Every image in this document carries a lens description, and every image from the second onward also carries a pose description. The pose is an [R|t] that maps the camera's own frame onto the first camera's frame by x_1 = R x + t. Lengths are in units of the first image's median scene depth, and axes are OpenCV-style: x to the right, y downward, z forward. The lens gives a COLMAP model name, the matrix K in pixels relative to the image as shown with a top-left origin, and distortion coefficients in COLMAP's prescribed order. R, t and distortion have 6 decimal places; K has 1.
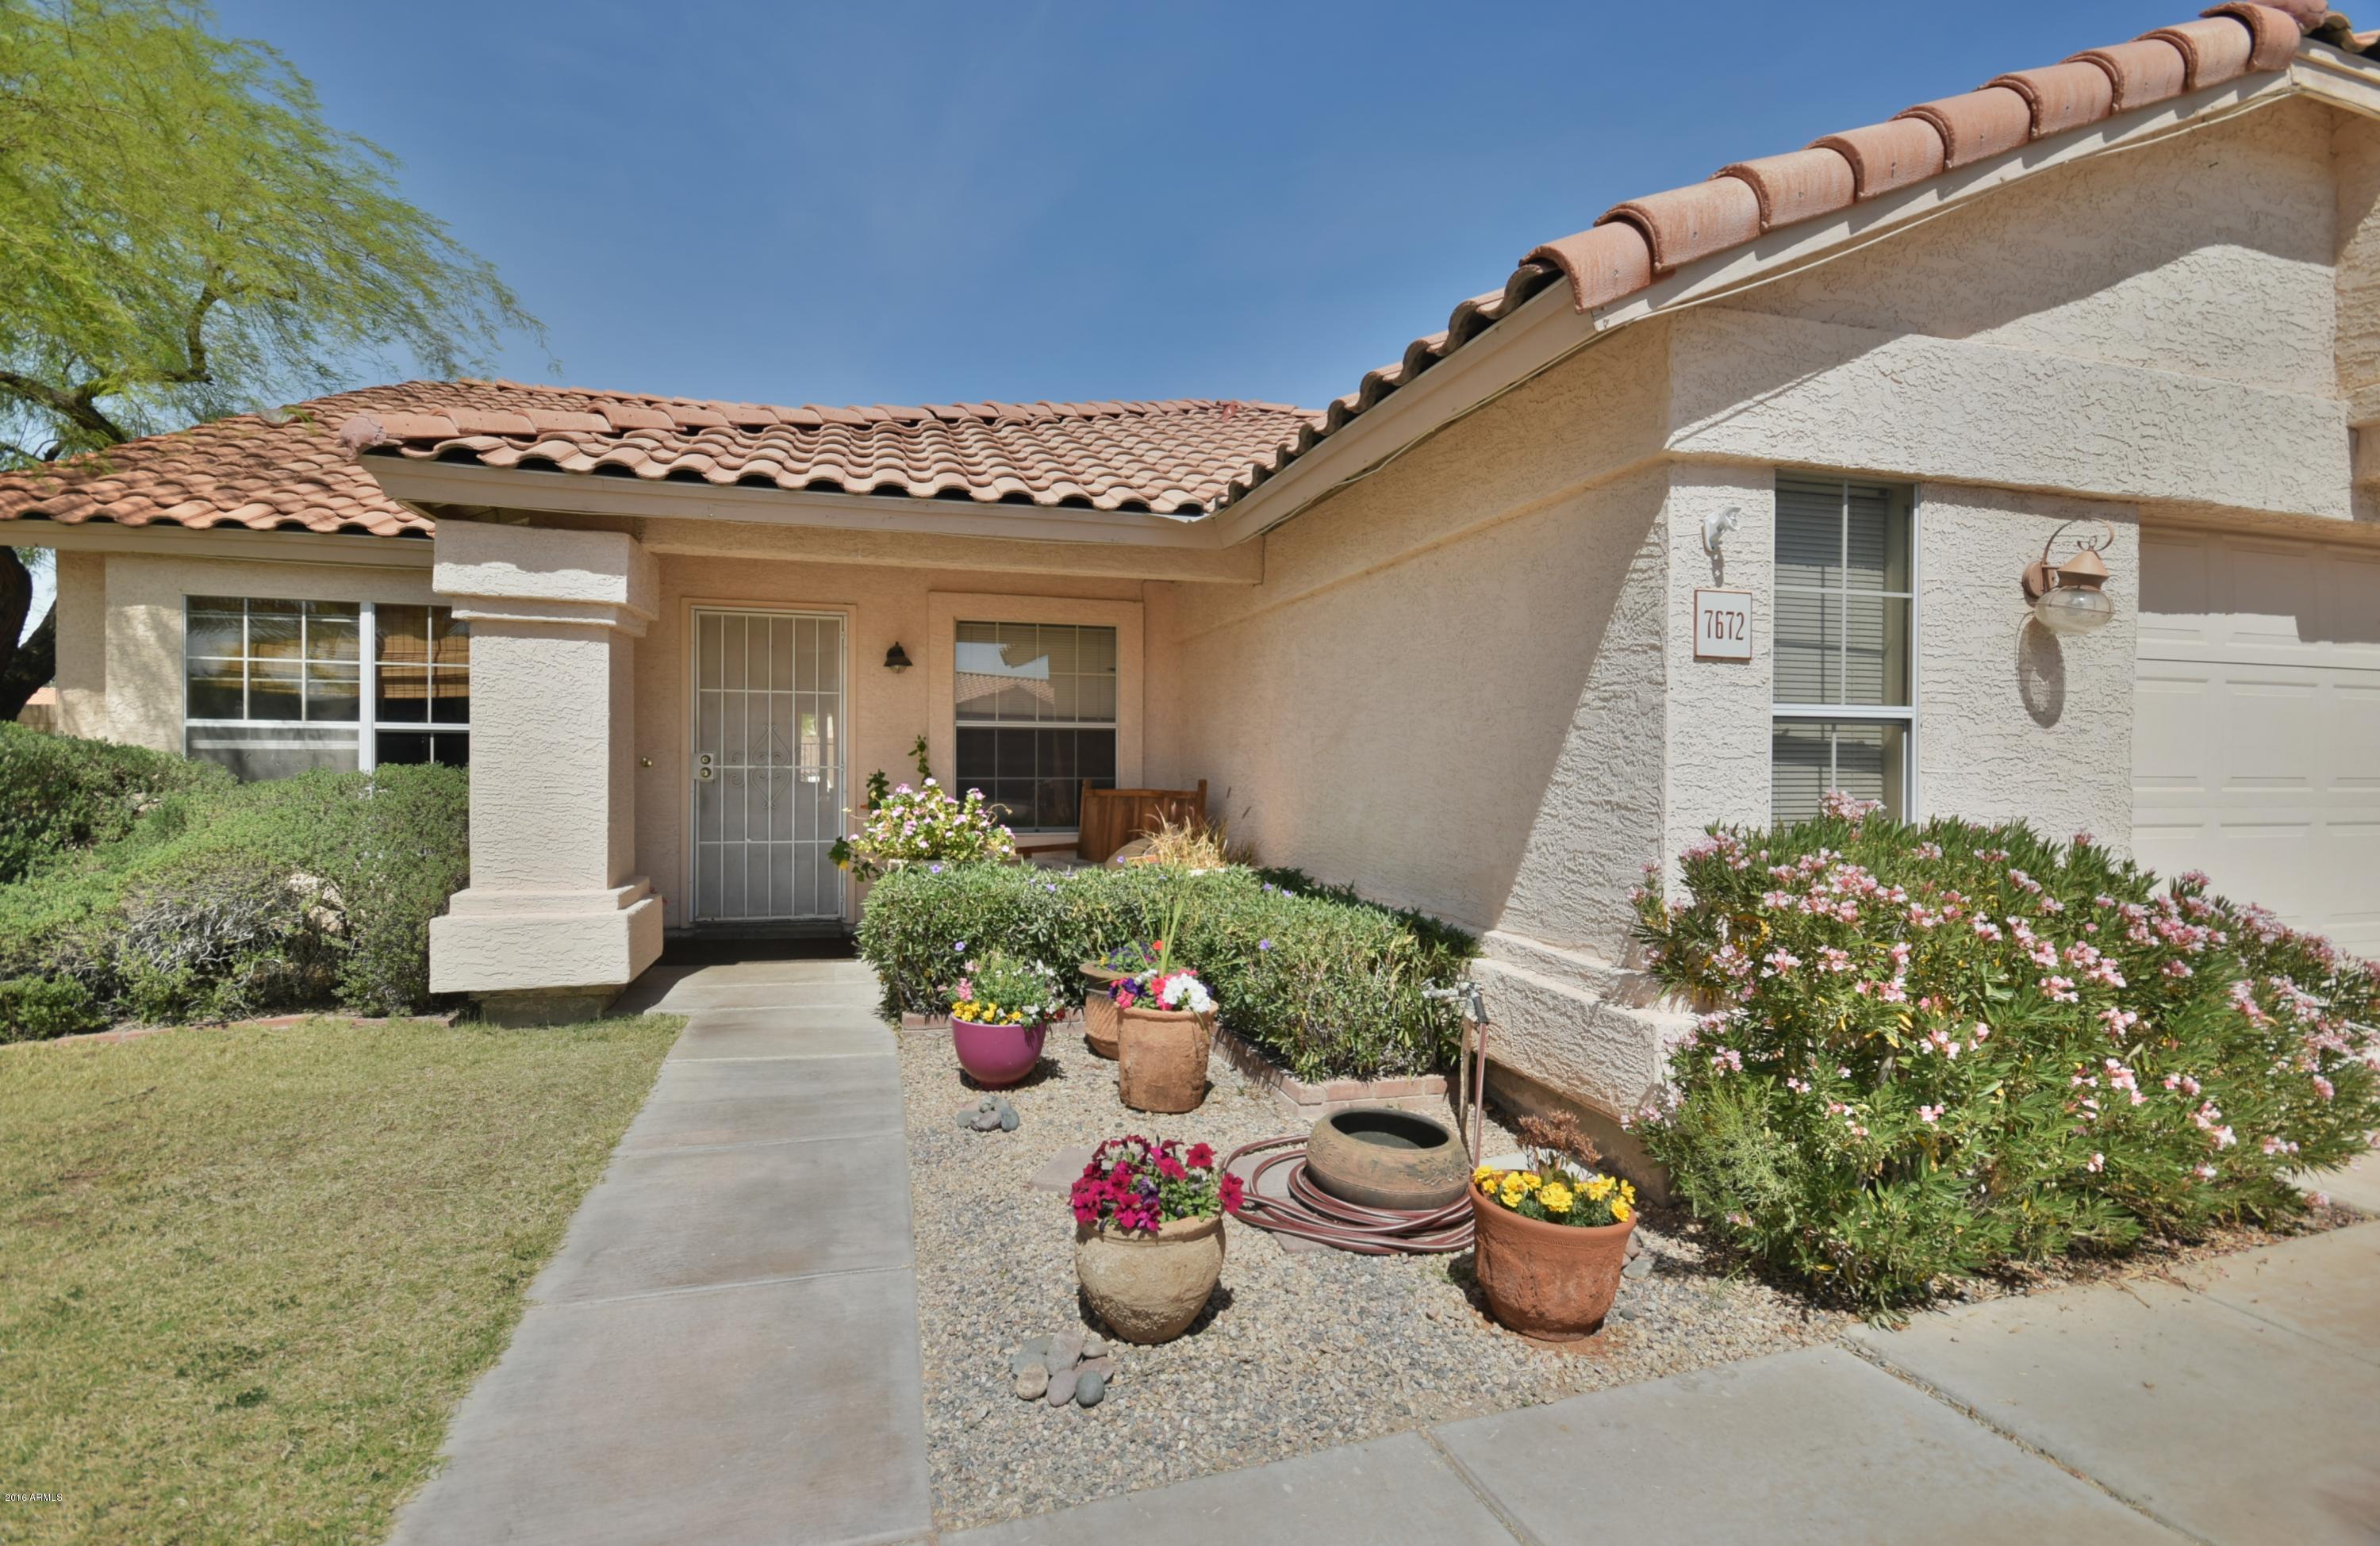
lens RADIAL K [[1094.5, 0, 1190.0], [0, 1094.5, 773.0], [0, 0, 1]] dist [0.003837, 0.000265]
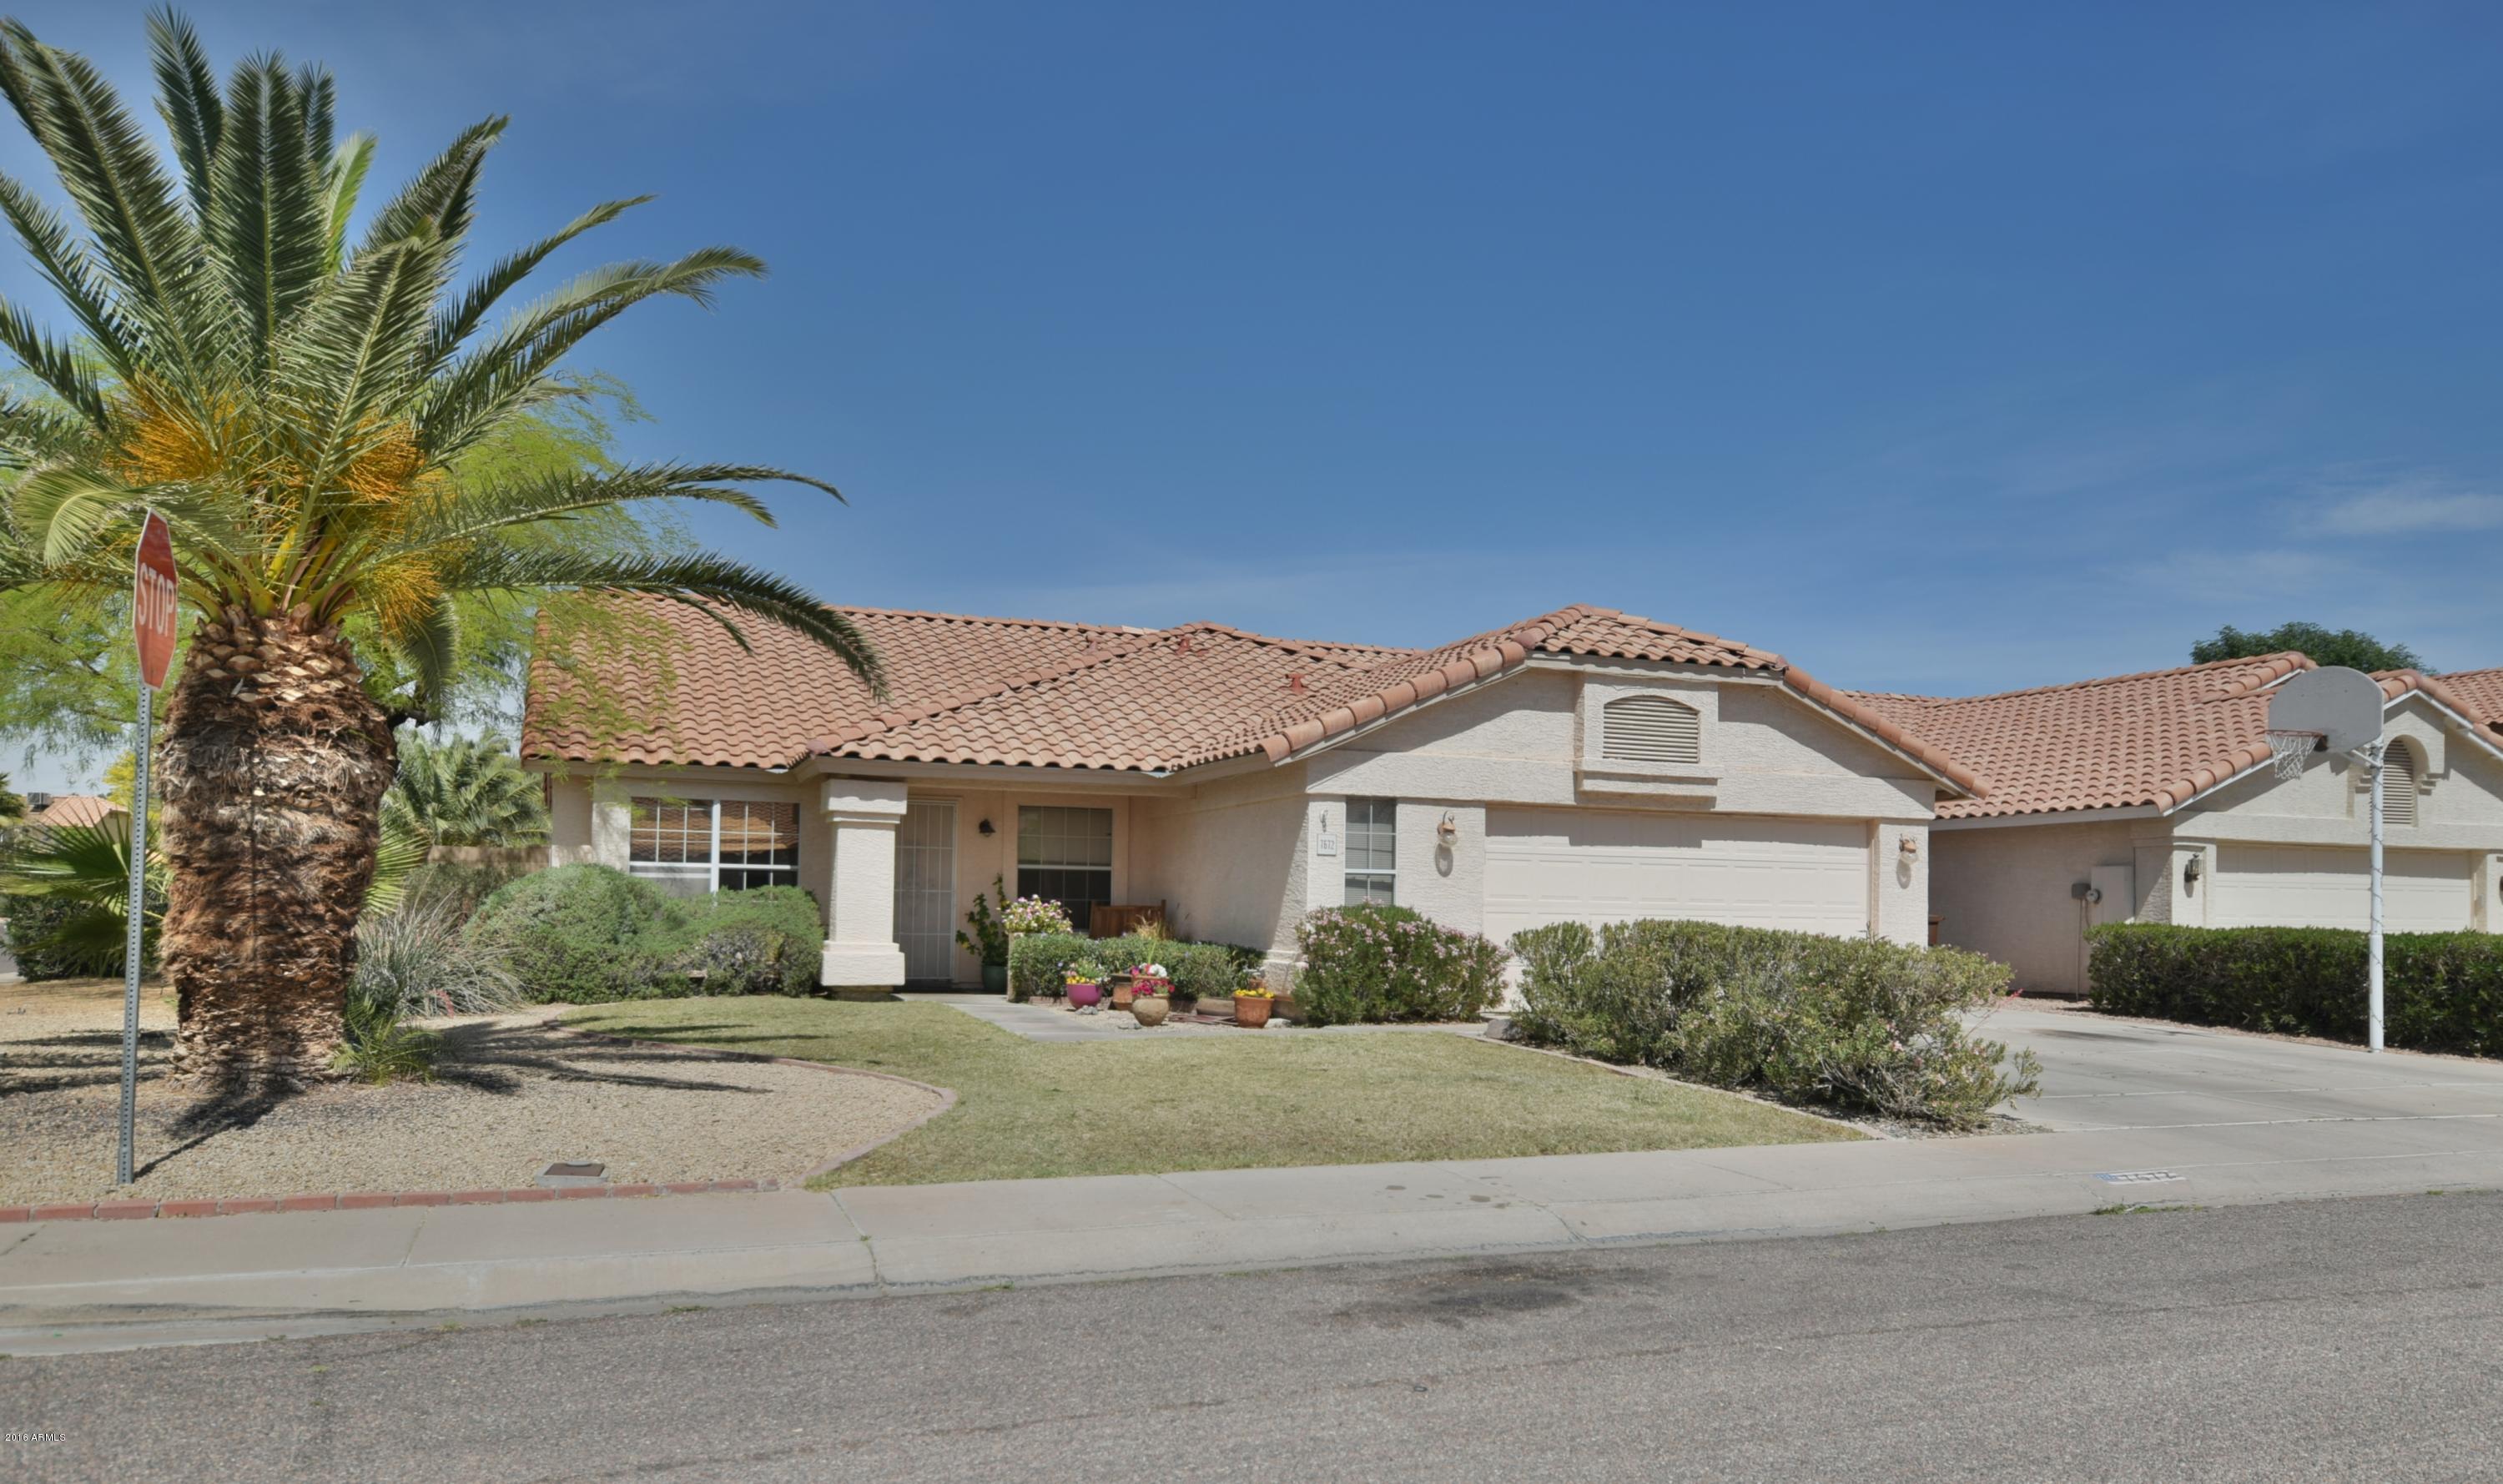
lens RADIAL K [[1750.7, 0, 1328.9], [0, 1750.7, 854.0], [0, 0, 1]] dist [0.001640, 0.001880]
pose [[0.994119, 0.011494, 0.107677, -0.054485], [-0.006956, 0.999075, -0.042424, 0.095249], [-0.108065, 0.041425, 0.993280, -3.509450]]
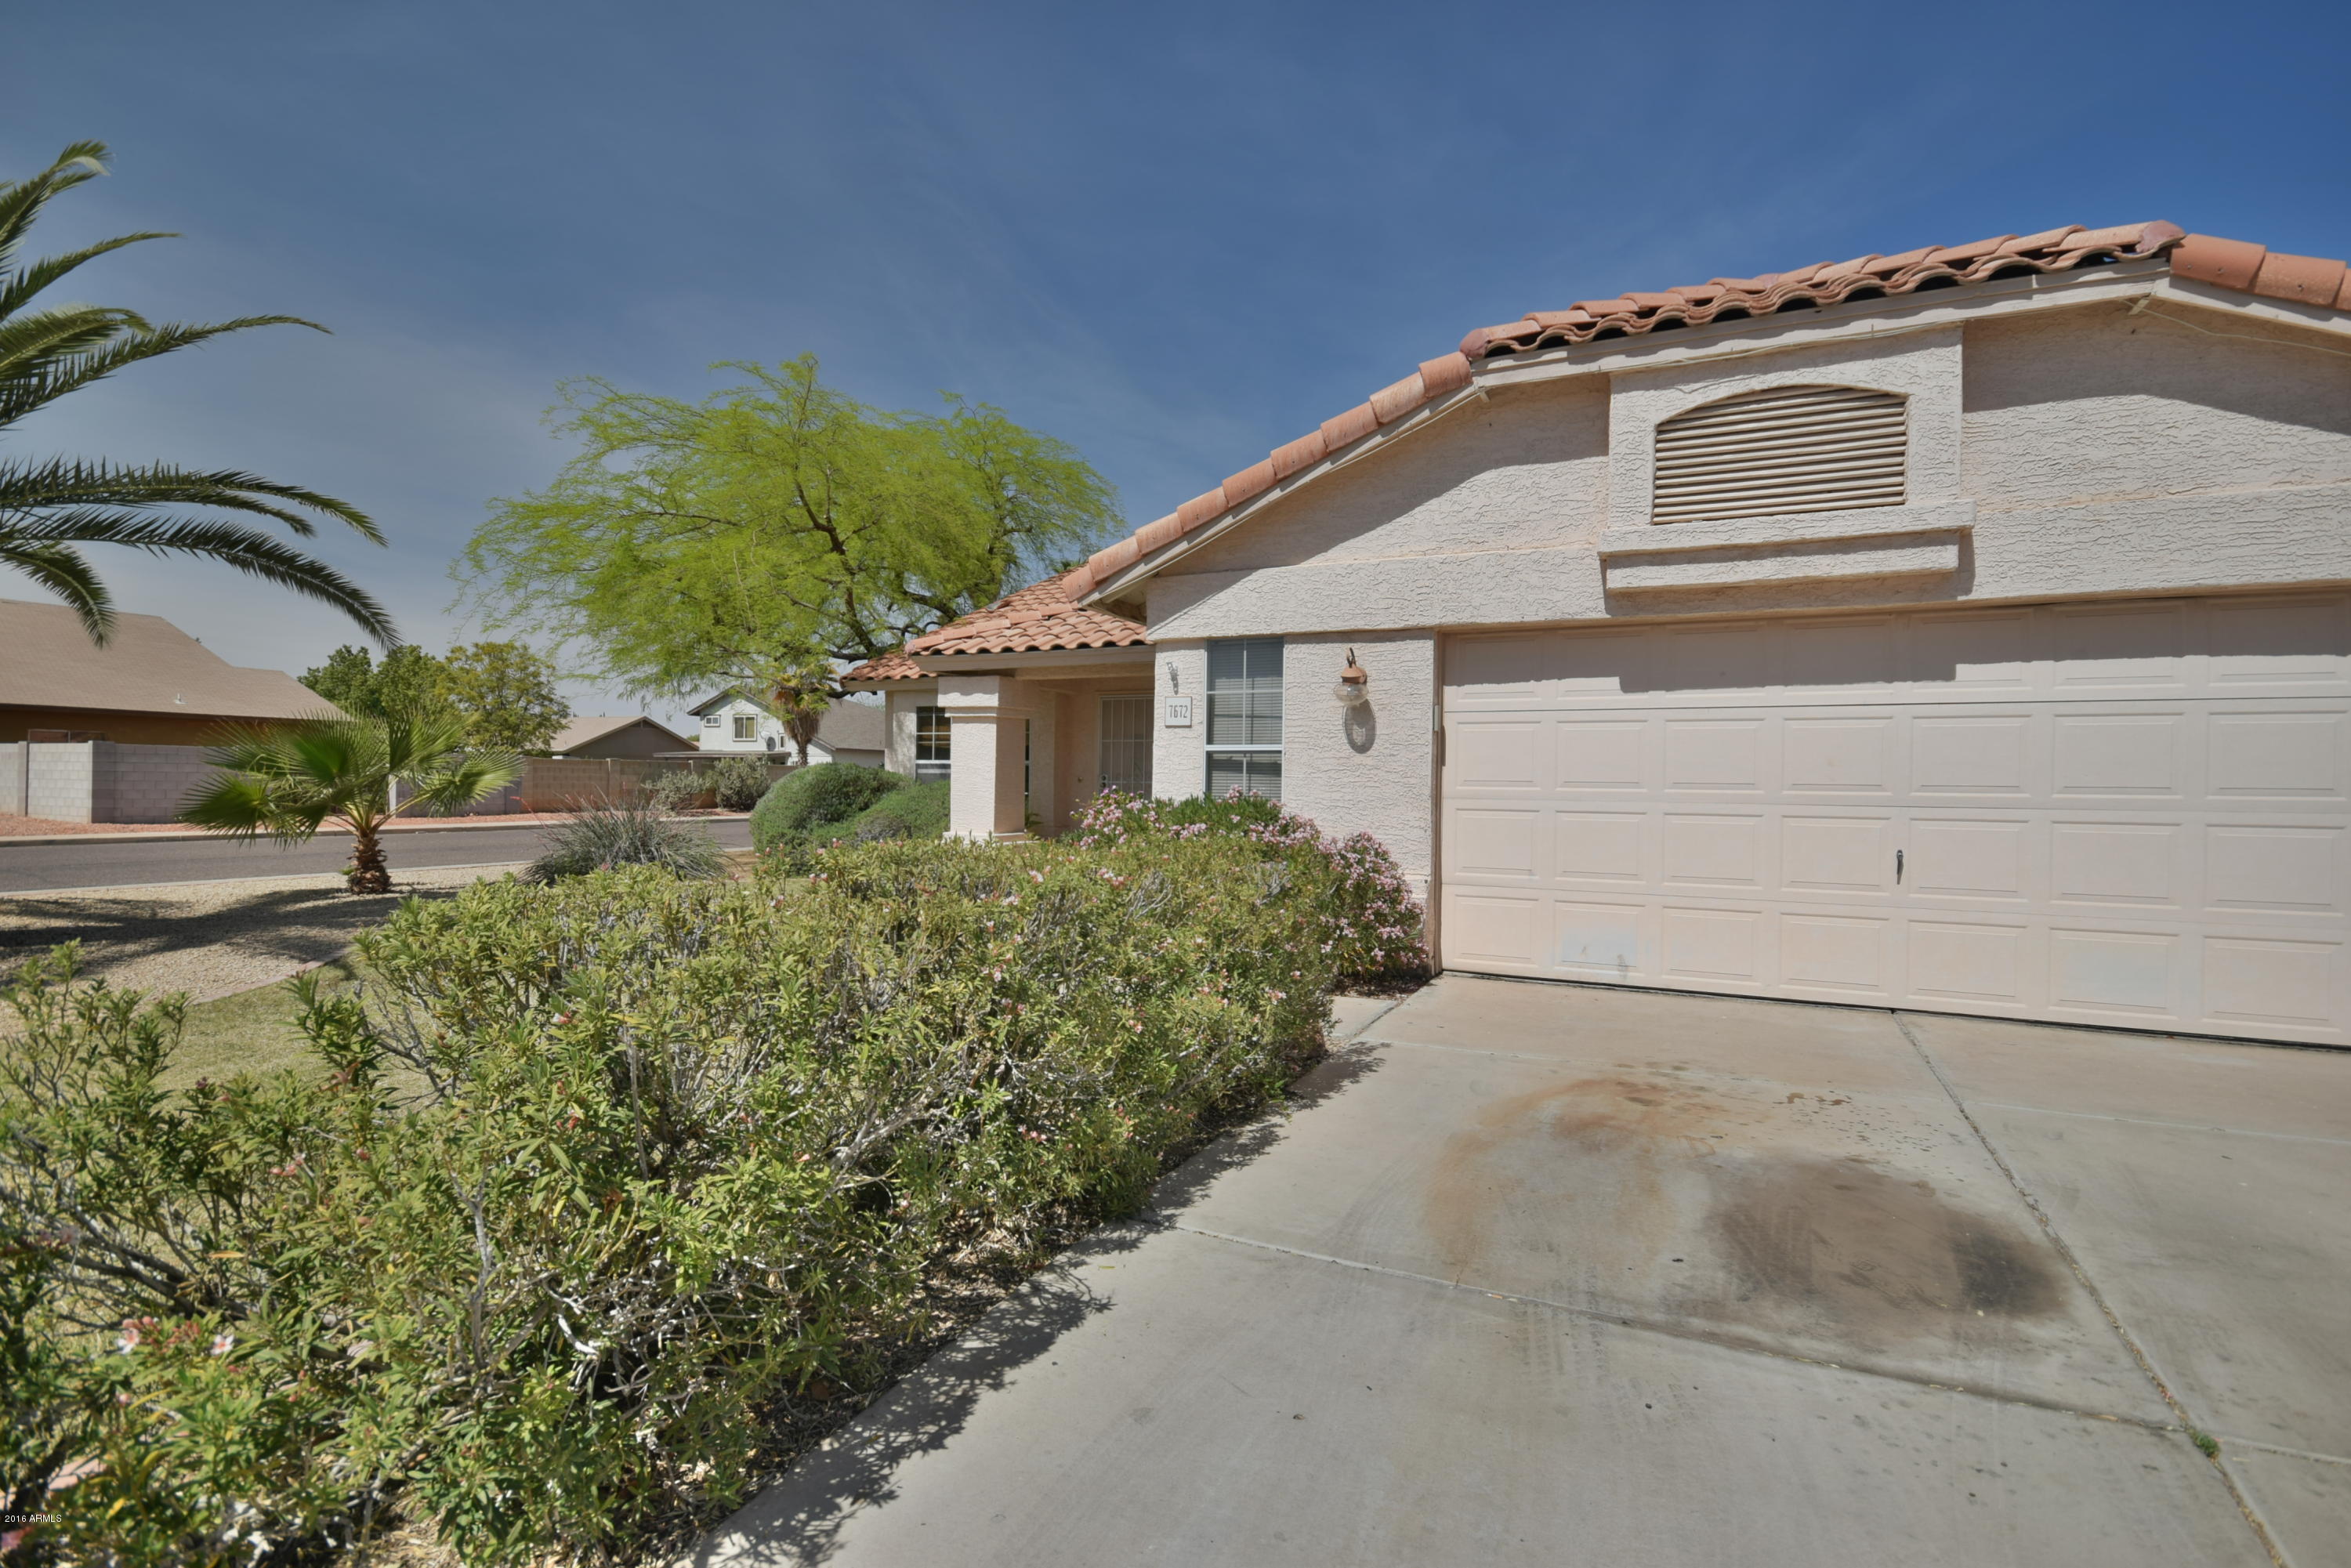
lens RADIAL K [[1093.3, 0, 1173.0], [0, 1093.3, 783.6], [0, 0, 1]] dist [0.000333, -0.001081]
pose [[0.747216, 0.002328, -0.664577, 1.690380], [-0.014496, 0.999813, -0.012796, 0.038547], [0.664423, 0.019195, 0.747110, -0.602256]]
